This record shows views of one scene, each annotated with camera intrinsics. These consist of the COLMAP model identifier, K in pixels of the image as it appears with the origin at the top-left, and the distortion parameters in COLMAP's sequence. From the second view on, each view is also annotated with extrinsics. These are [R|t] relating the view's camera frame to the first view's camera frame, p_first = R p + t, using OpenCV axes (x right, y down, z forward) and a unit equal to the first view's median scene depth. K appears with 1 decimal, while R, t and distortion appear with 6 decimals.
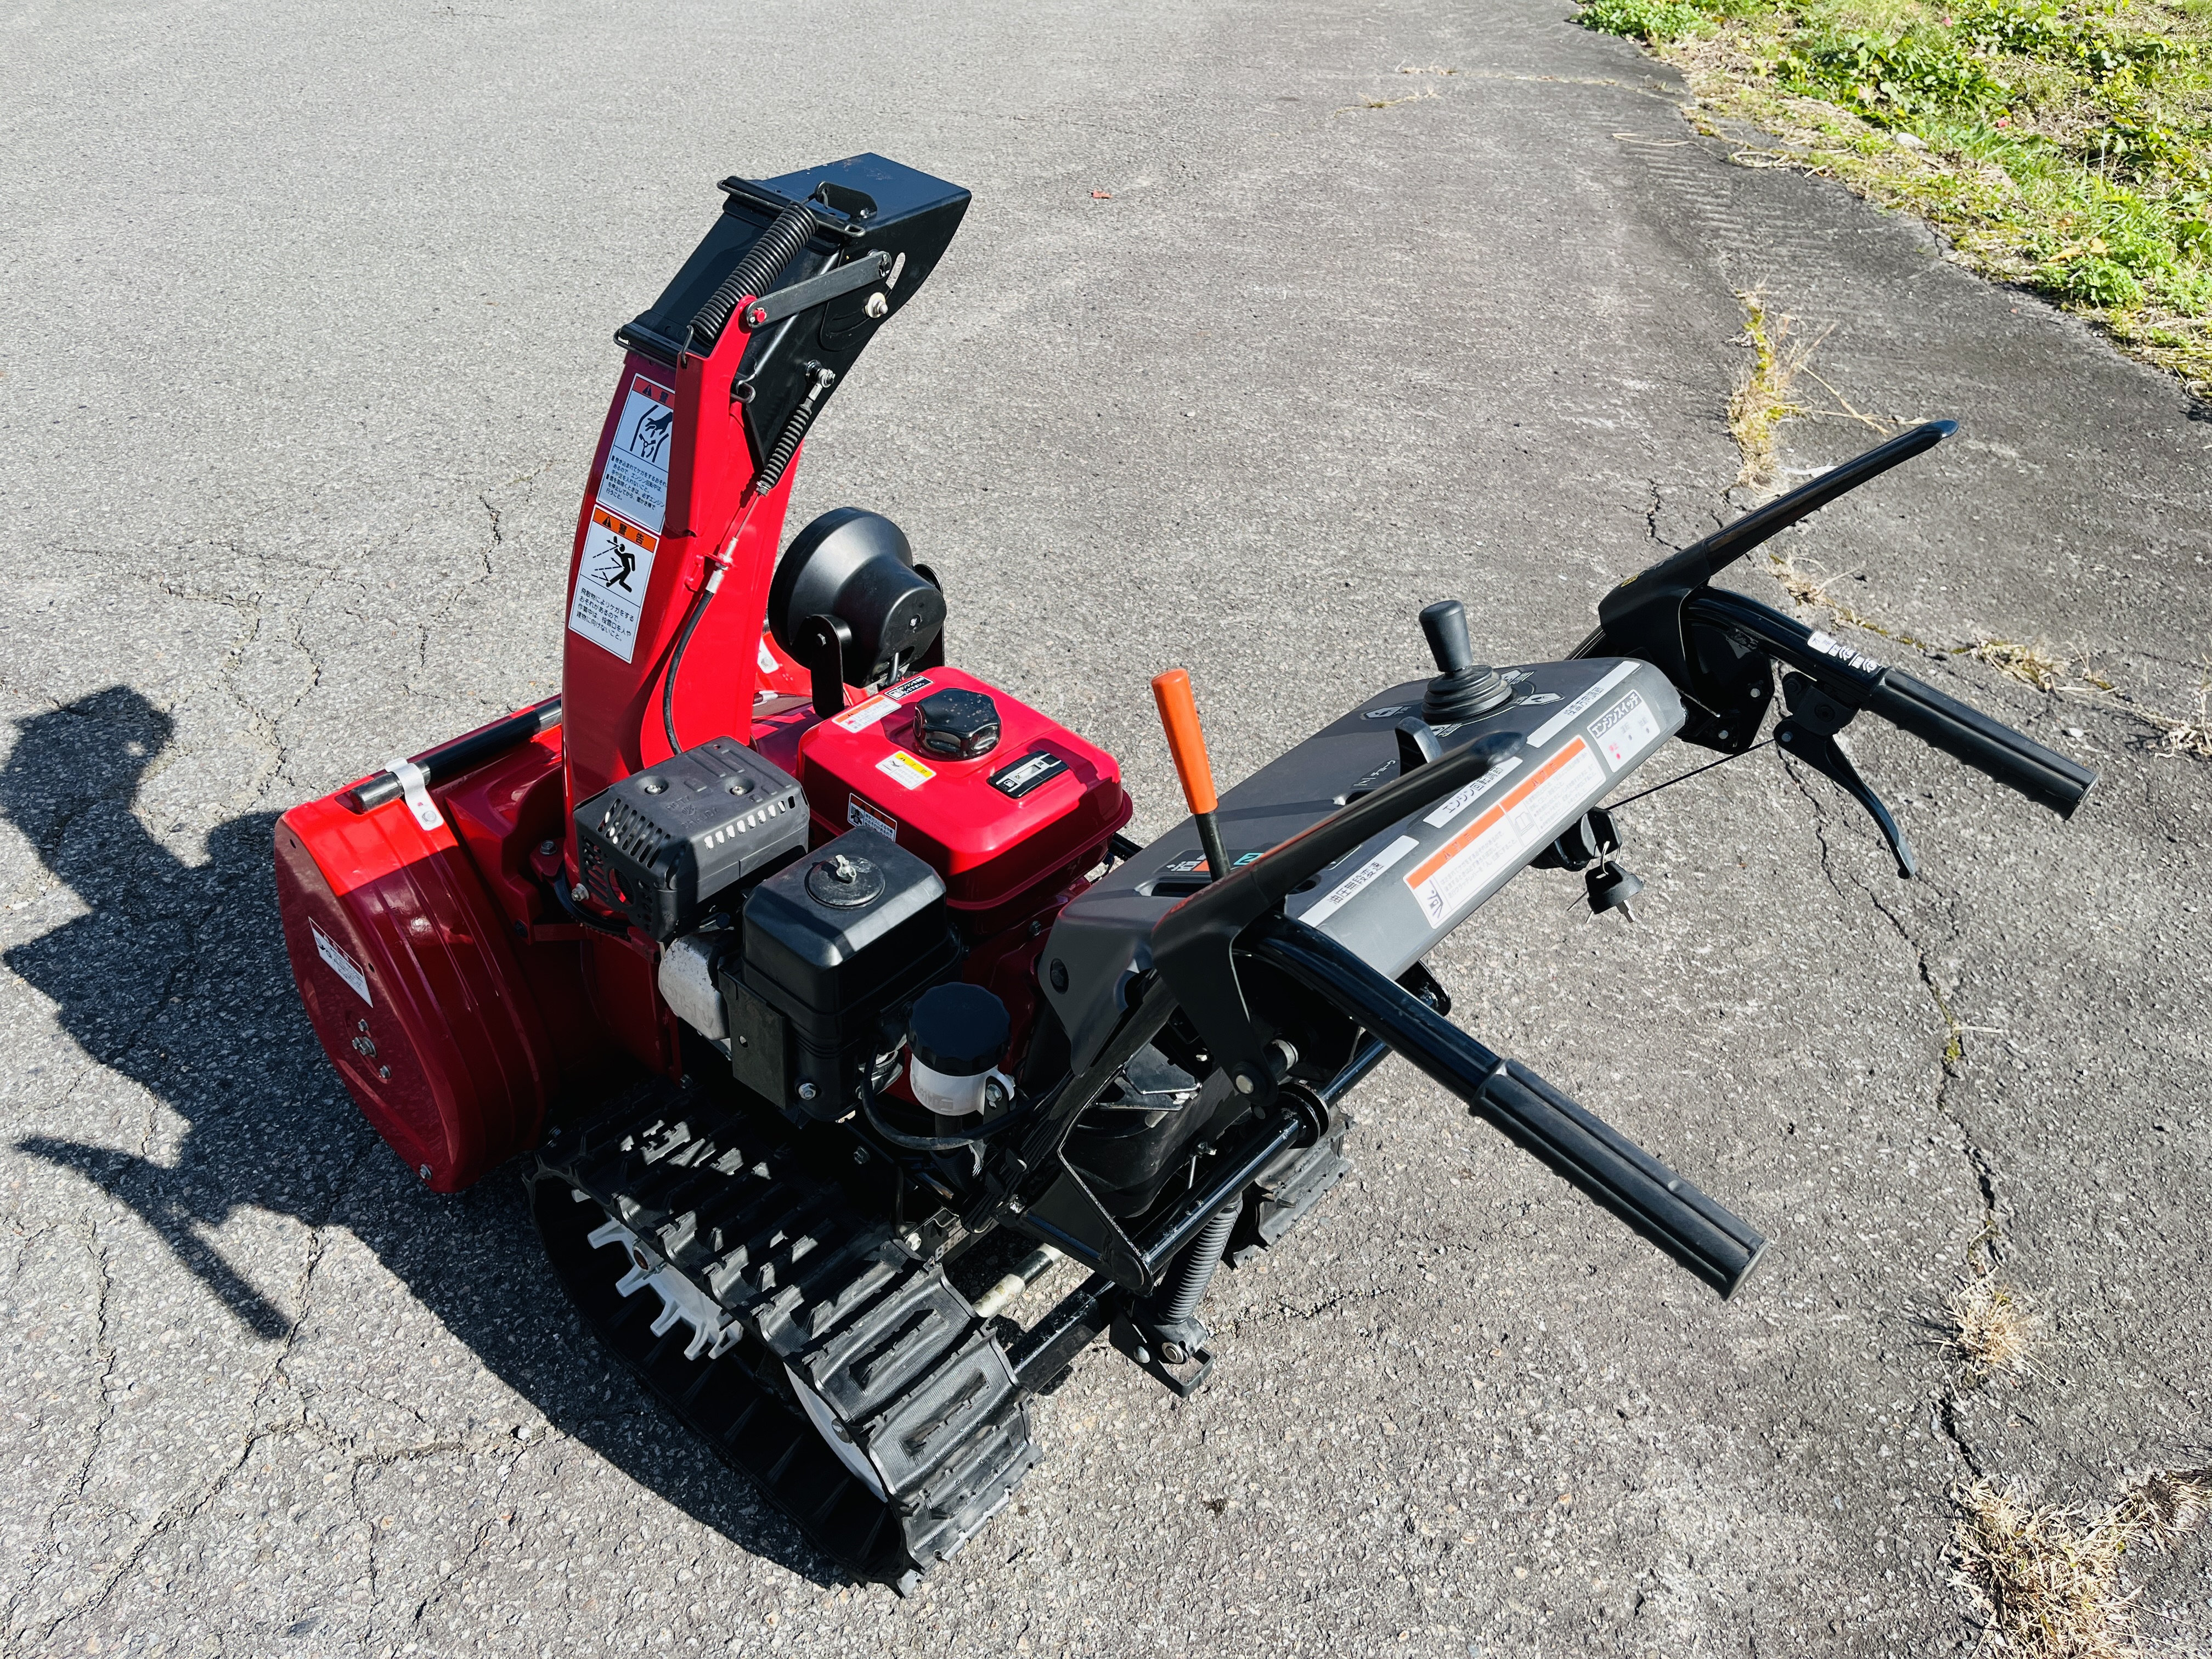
lens RADIAL K [[1673.7, 0, 1100.0], [0, 1673.7, 816.6], [0, 0, 1]] dist [0.021046, -0.042820]
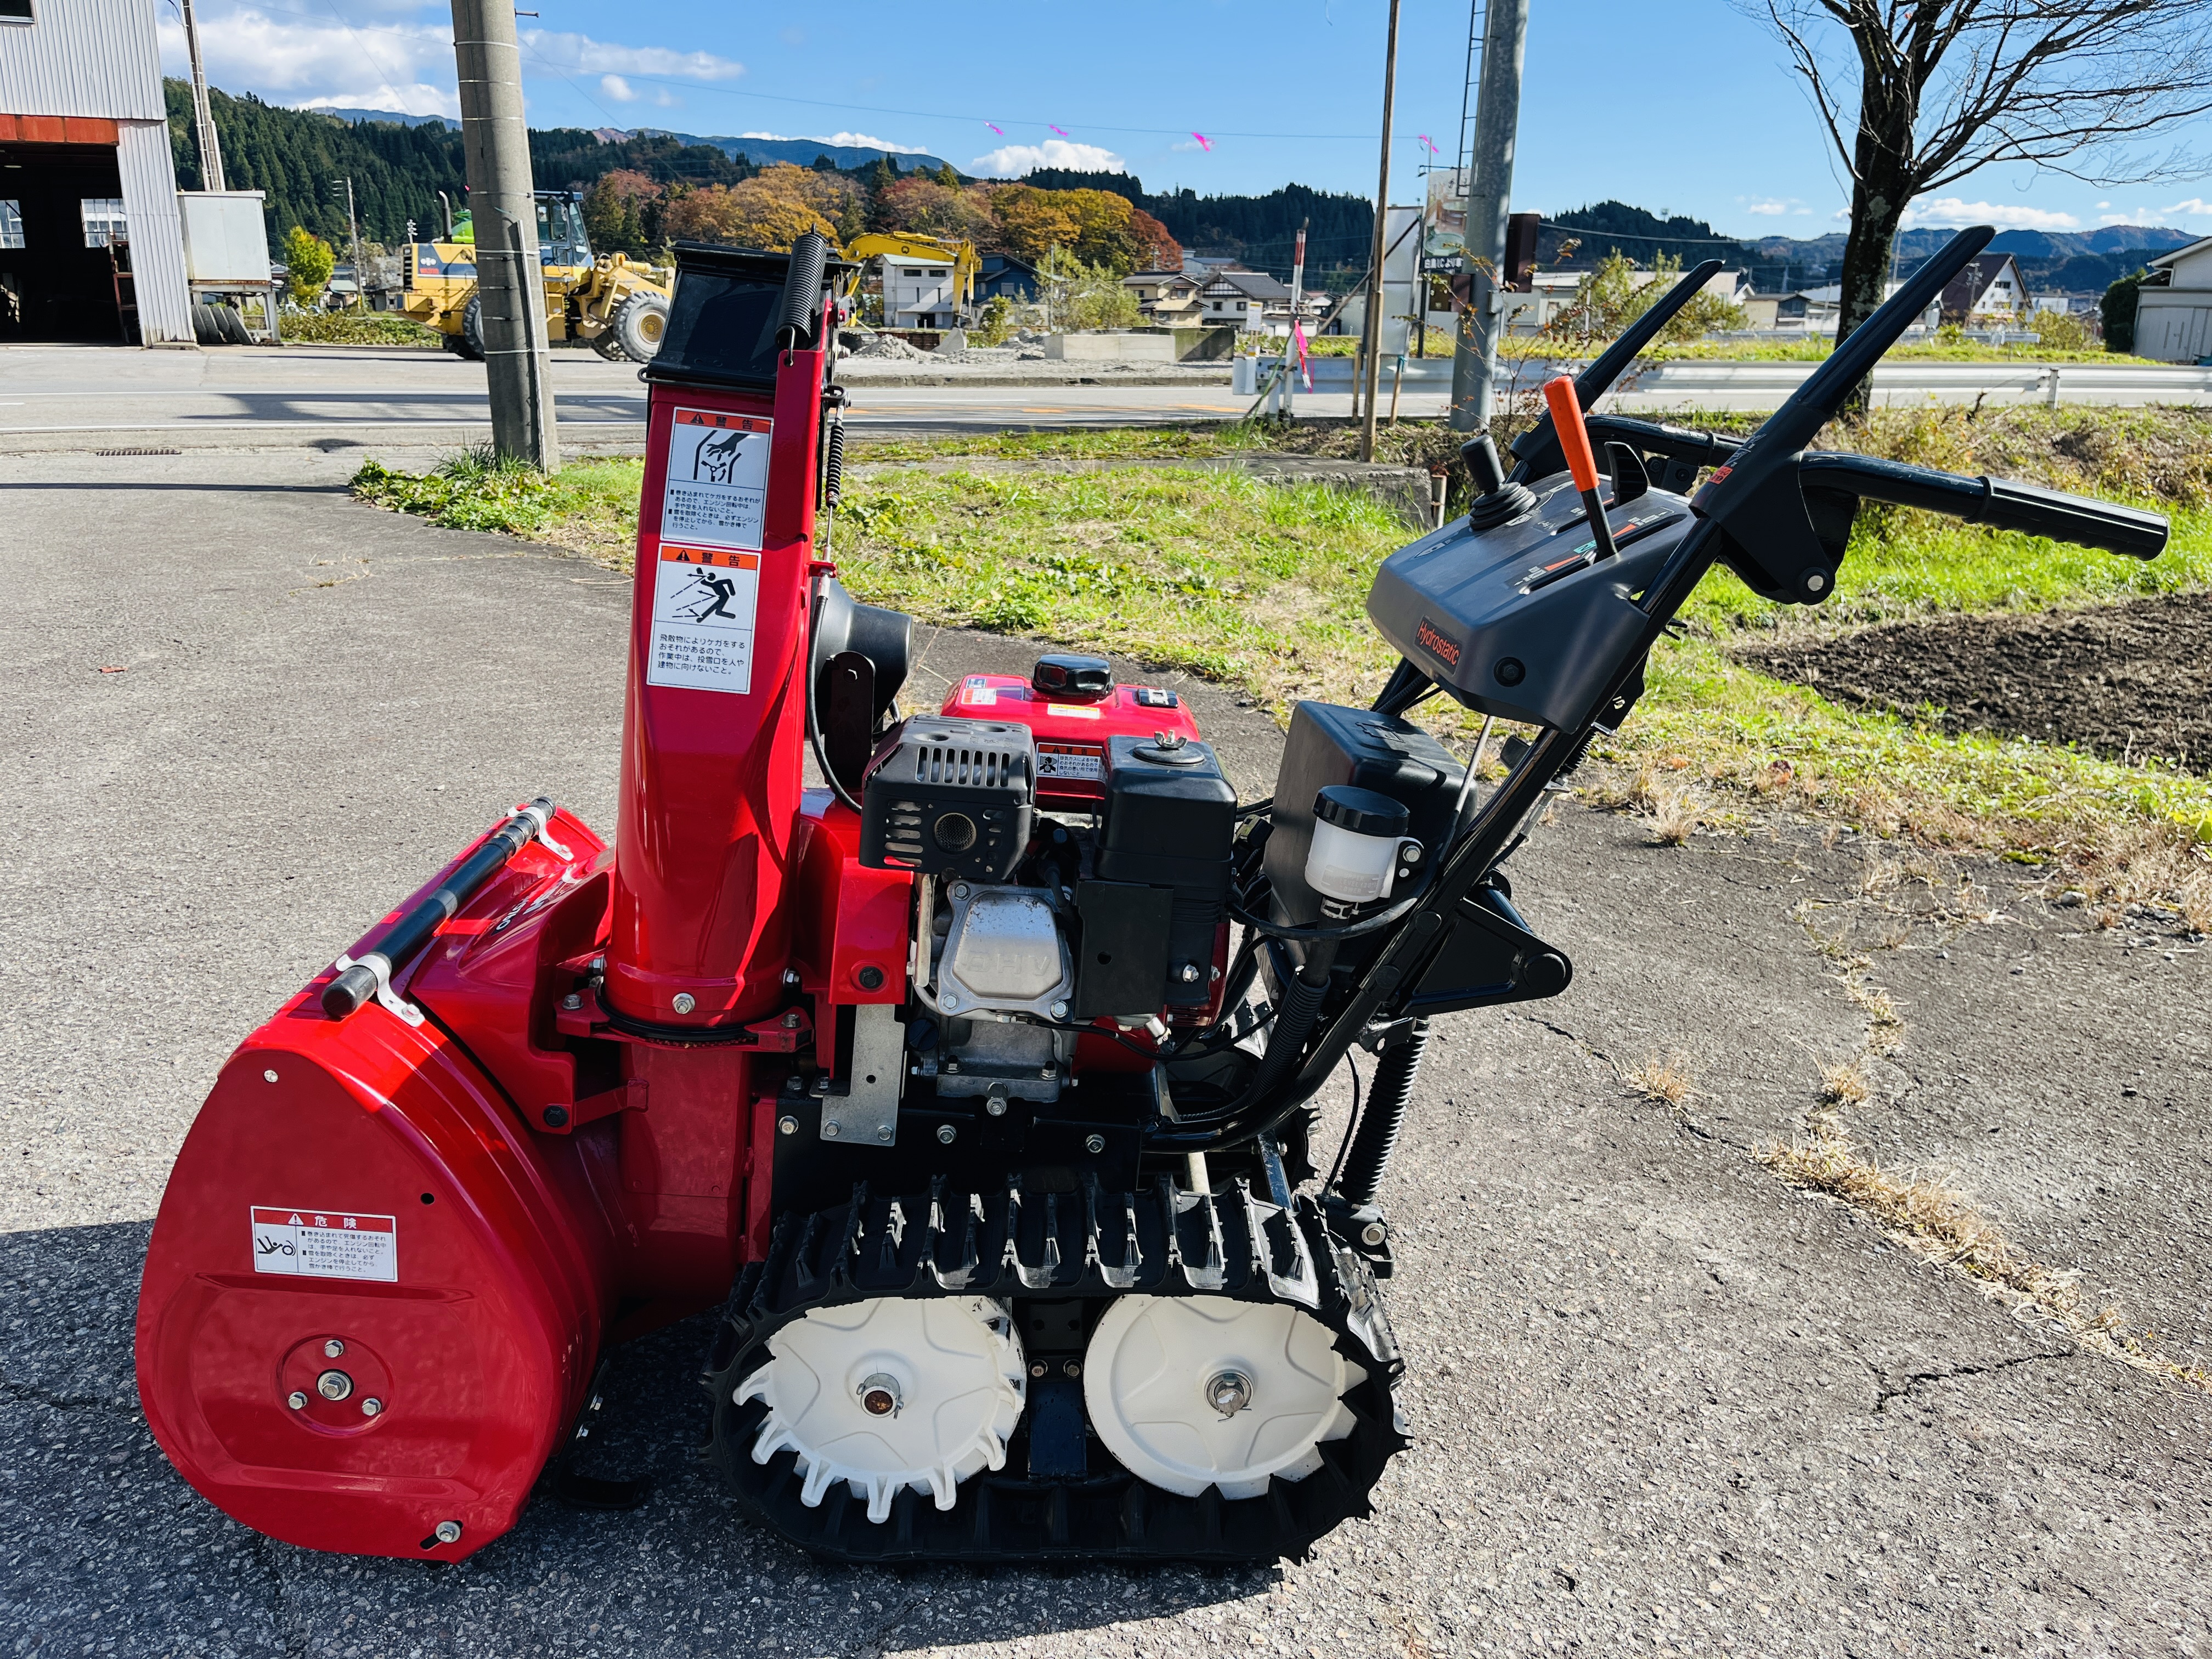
lens RADIAL K [[1673.7, 0, 1089.7], [0, 1673.7, 825.9], [0, 0, 1]] dist [0.021046, -0.042820]
pose [[0.737642, -0.200053, 0.644874, -0.726098], [0.388152, 0.907142, -0.162576, 0.192149], [-0.552469, 0.370232, 0.746798, 0.221250]]
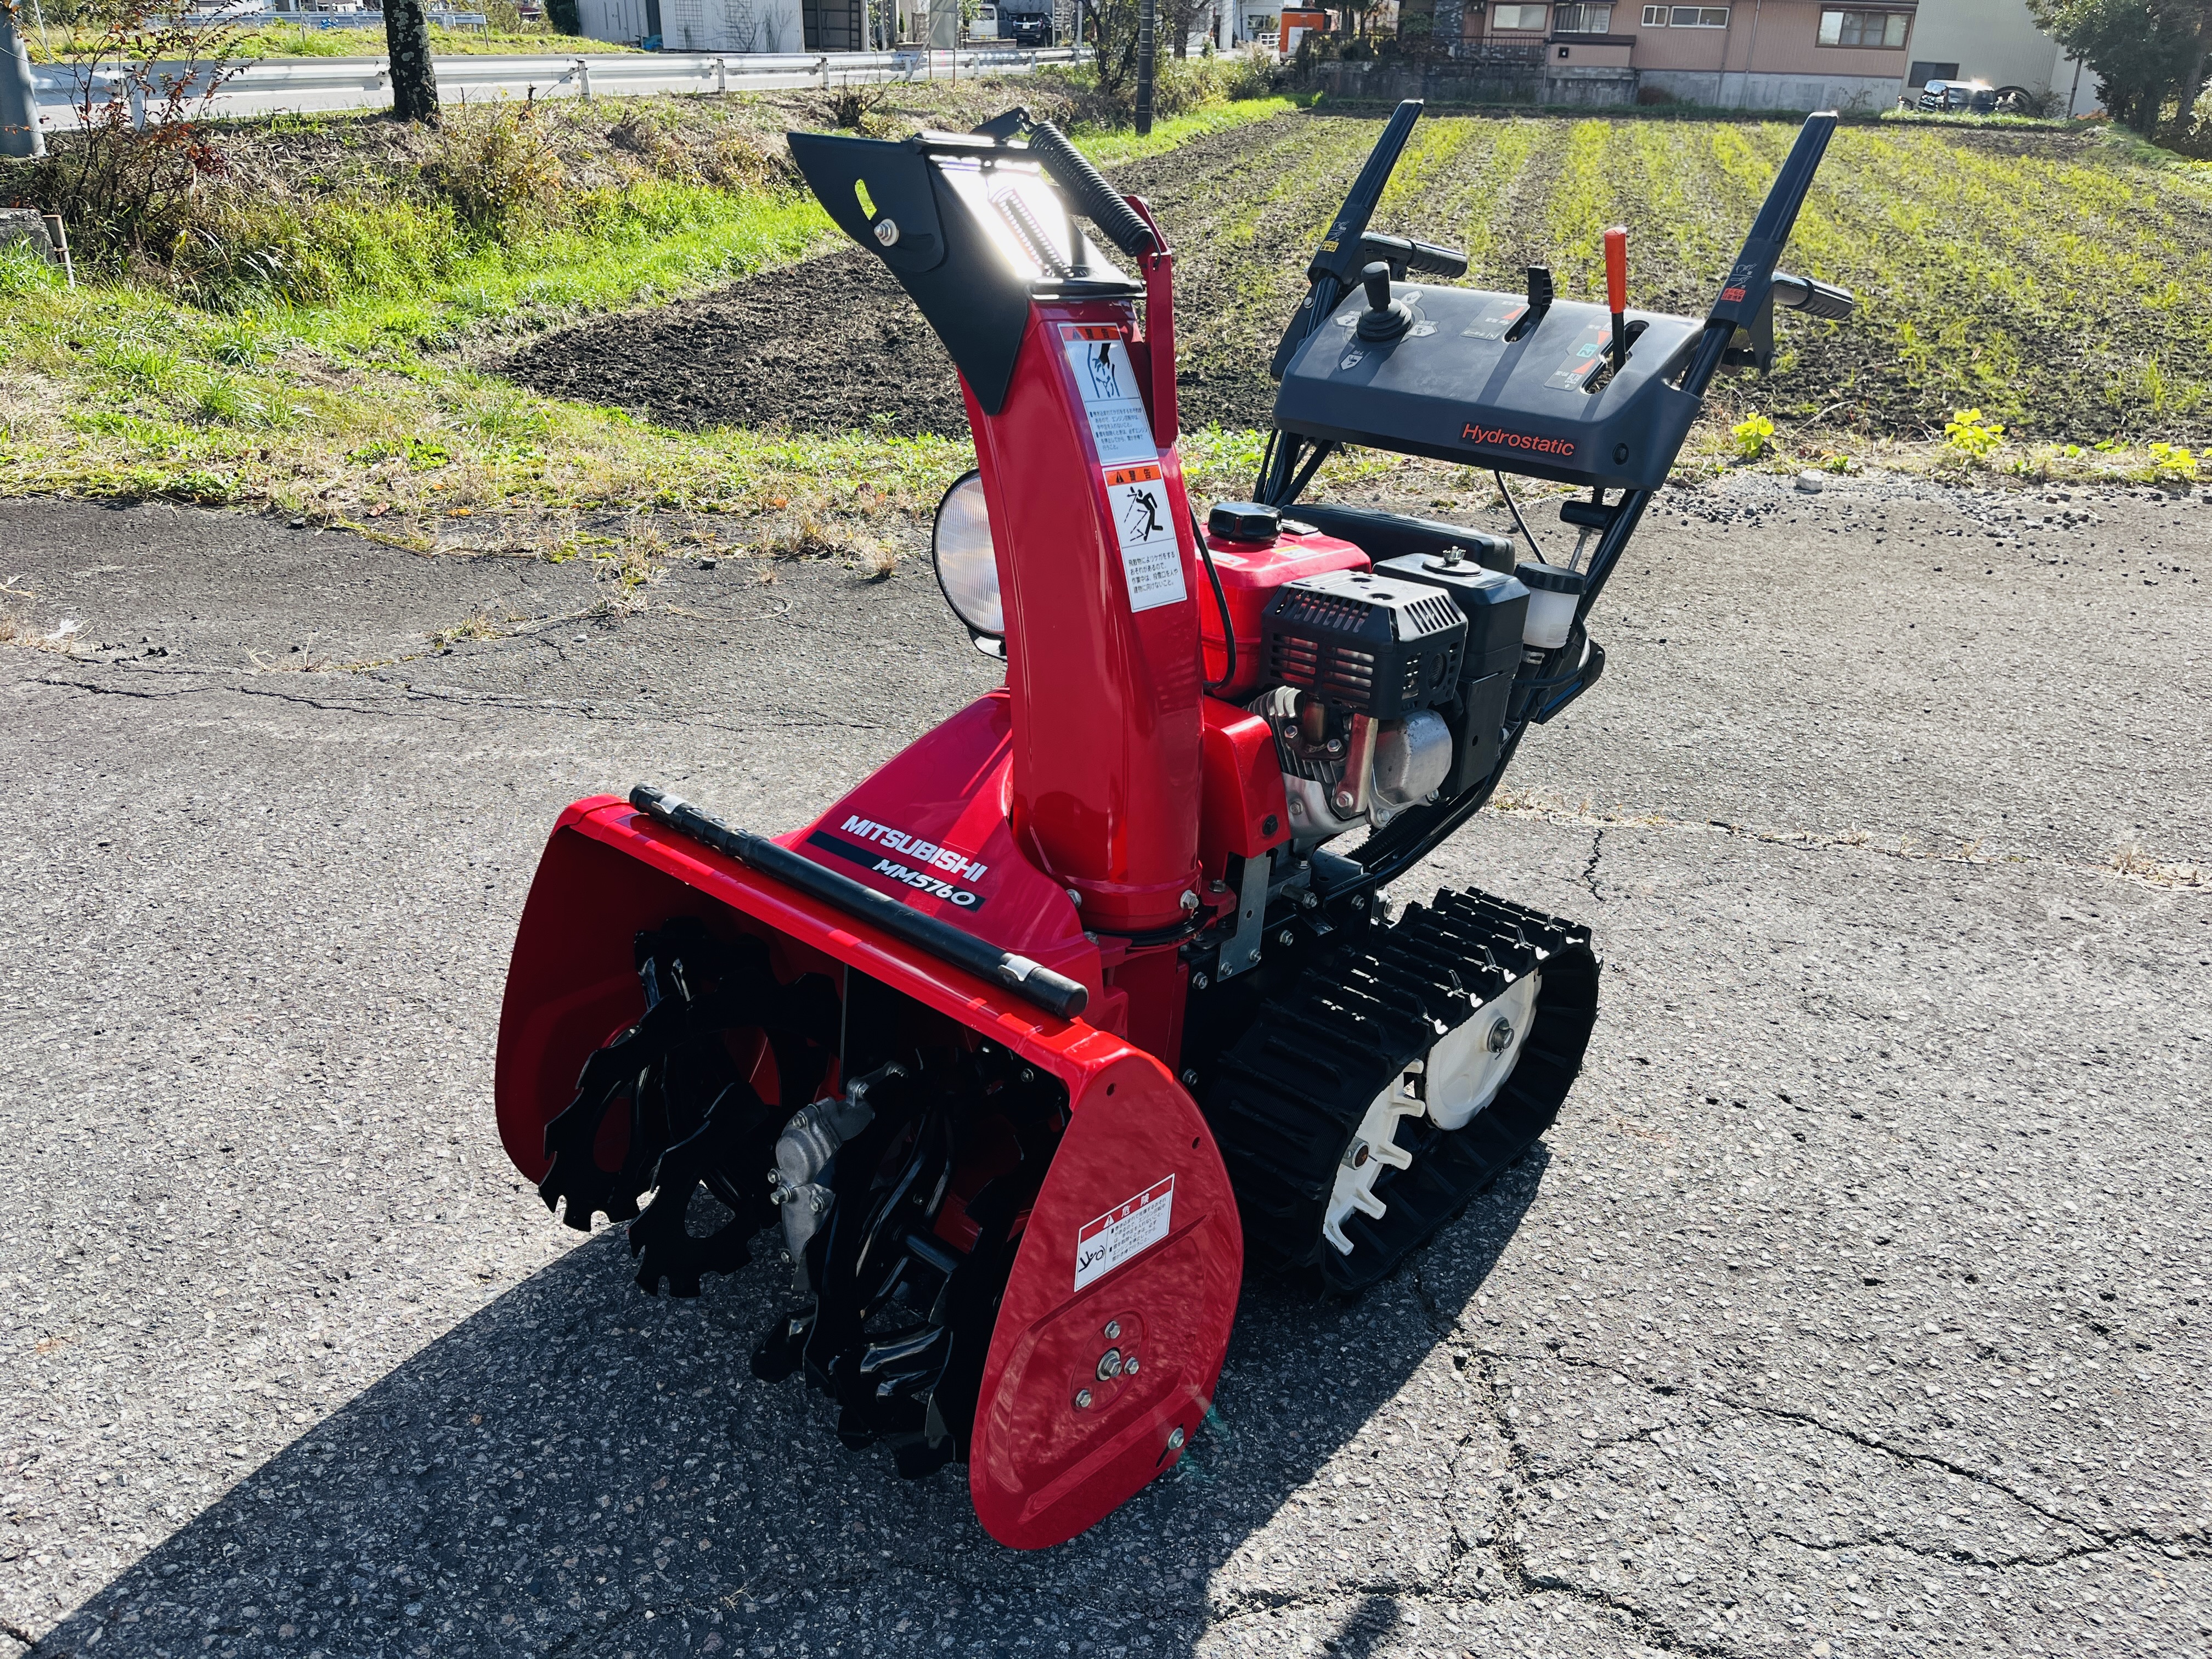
lens RADIAL K [[1673.7, 0, 1118.3], [0, 1673.7, 827.2], [0, 0, 1]] dist [0.021046, -0.042820]
pose [[0.004123, -0.441389, 0.897306, -1.164991], [0.555269, 0.747278, 0.365038, -0.355106], [-0.831661, 0.496741, 0.248170, 0.826647]]
